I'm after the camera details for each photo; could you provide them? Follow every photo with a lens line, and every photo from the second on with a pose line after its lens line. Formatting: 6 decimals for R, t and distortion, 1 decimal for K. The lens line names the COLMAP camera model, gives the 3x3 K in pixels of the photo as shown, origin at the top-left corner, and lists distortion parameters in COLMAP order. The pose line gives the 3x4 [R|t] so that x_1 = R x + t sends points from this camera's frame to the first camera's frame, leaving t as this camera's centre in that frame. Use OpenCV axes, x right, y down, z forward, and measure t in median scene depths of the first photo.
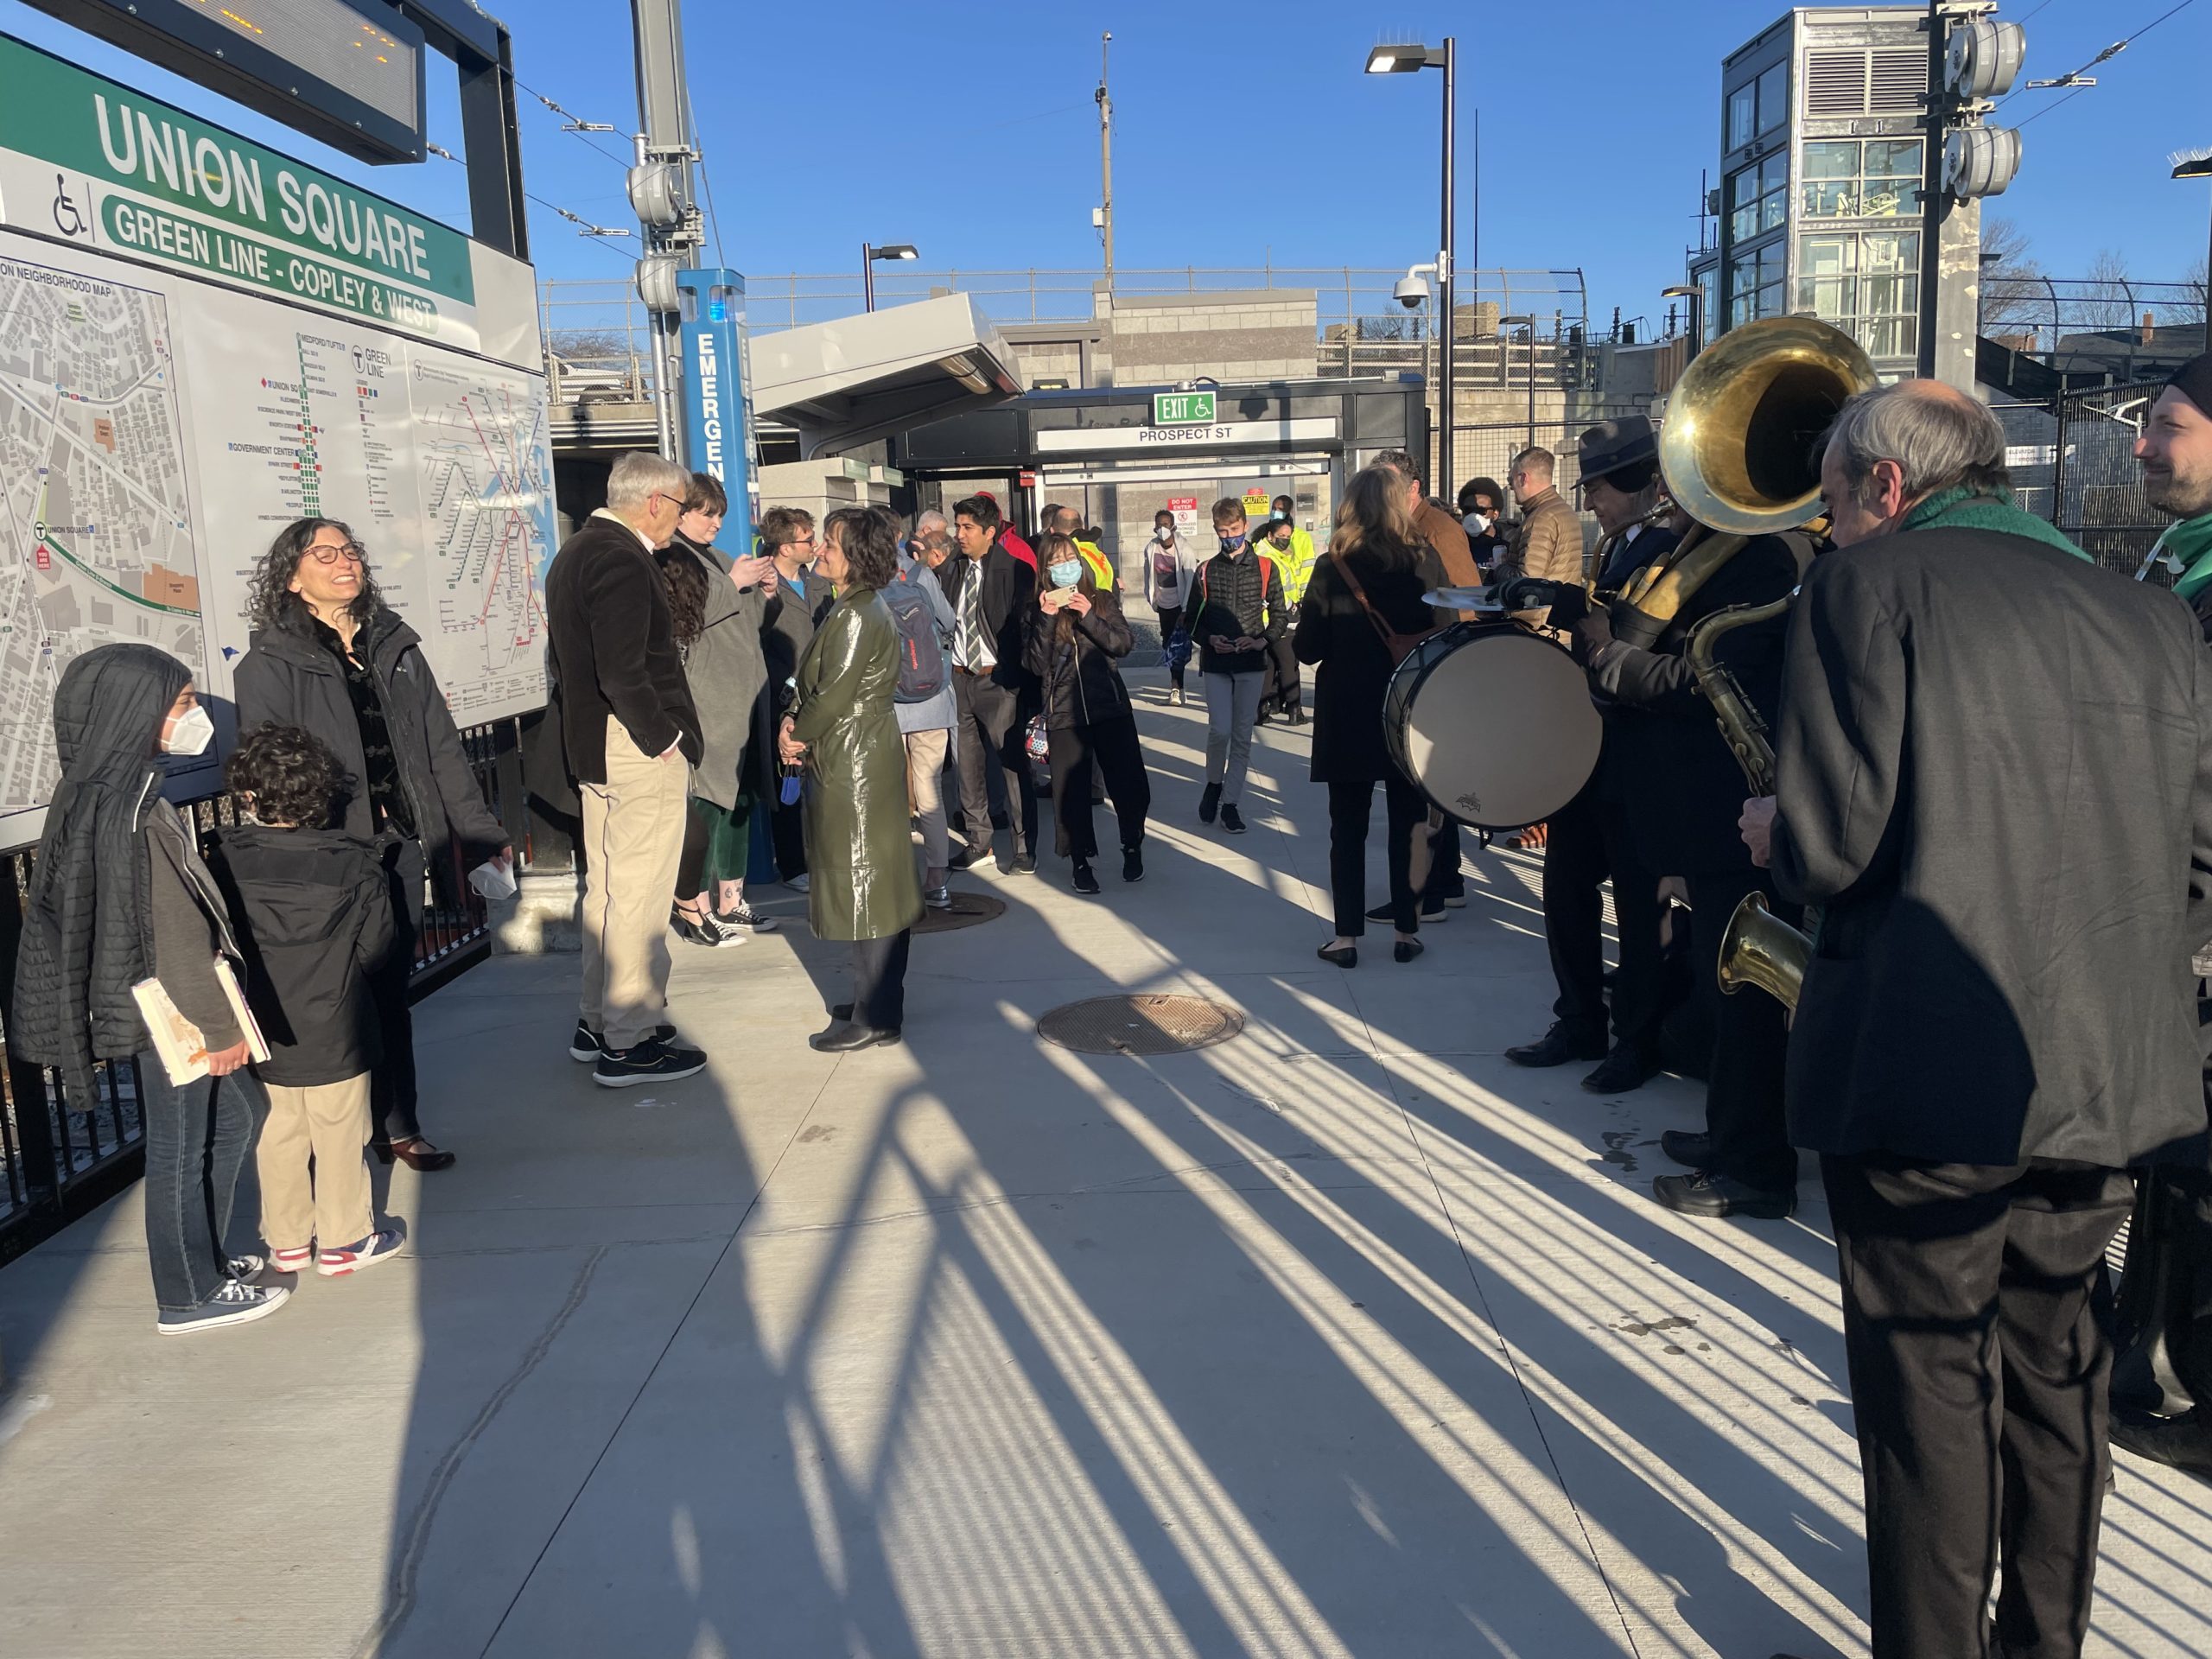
lens RADIAL K [[1684.5, 0, 1118.2], [0, 1684.5, 813.8], [0, 0, 1]] dist [0.058422, -0.078279]
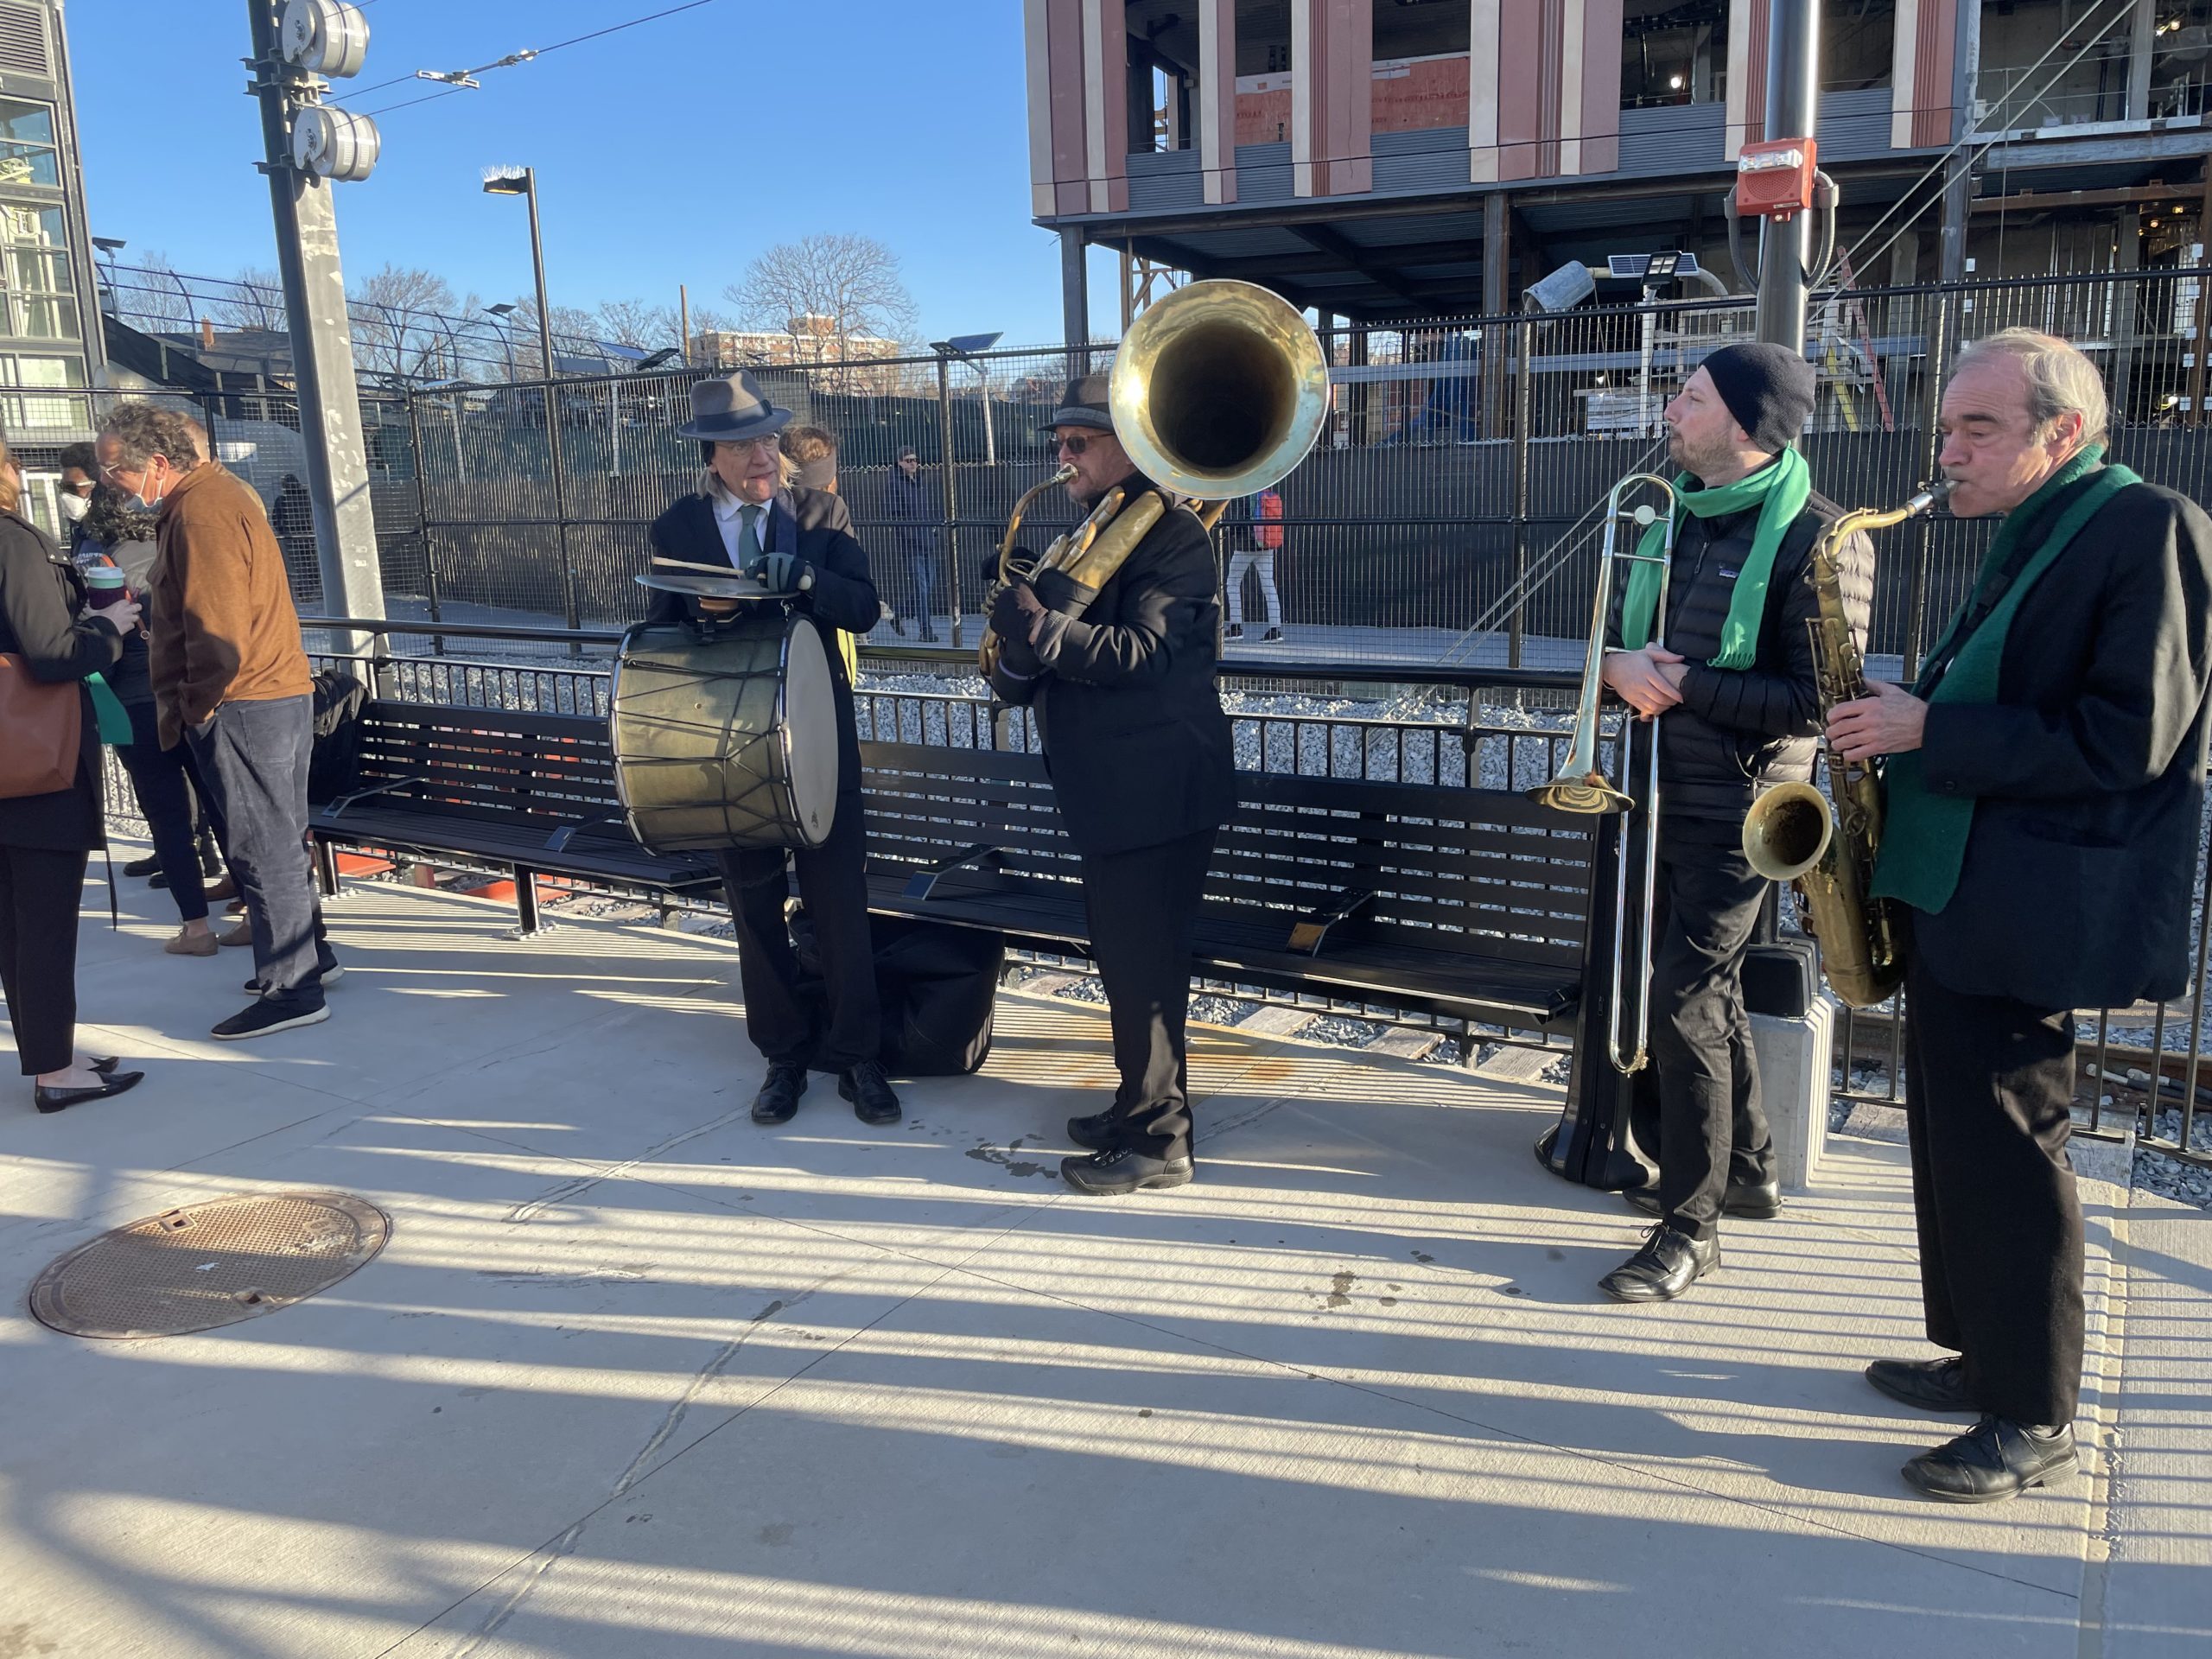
lens RADIAL K [[1684.5, 0, 1089.2], [0, 1684.5, 801.1], [0, 0, 1]] dist [0.058422, -0.078279]
pose [[0.509271, -0.142371, 0.848748, -0.158149], [0.150632, 0.985743, 0.074969, -0.021539], [-0.847321, 0.089669, 0.523456, 0.165953]]
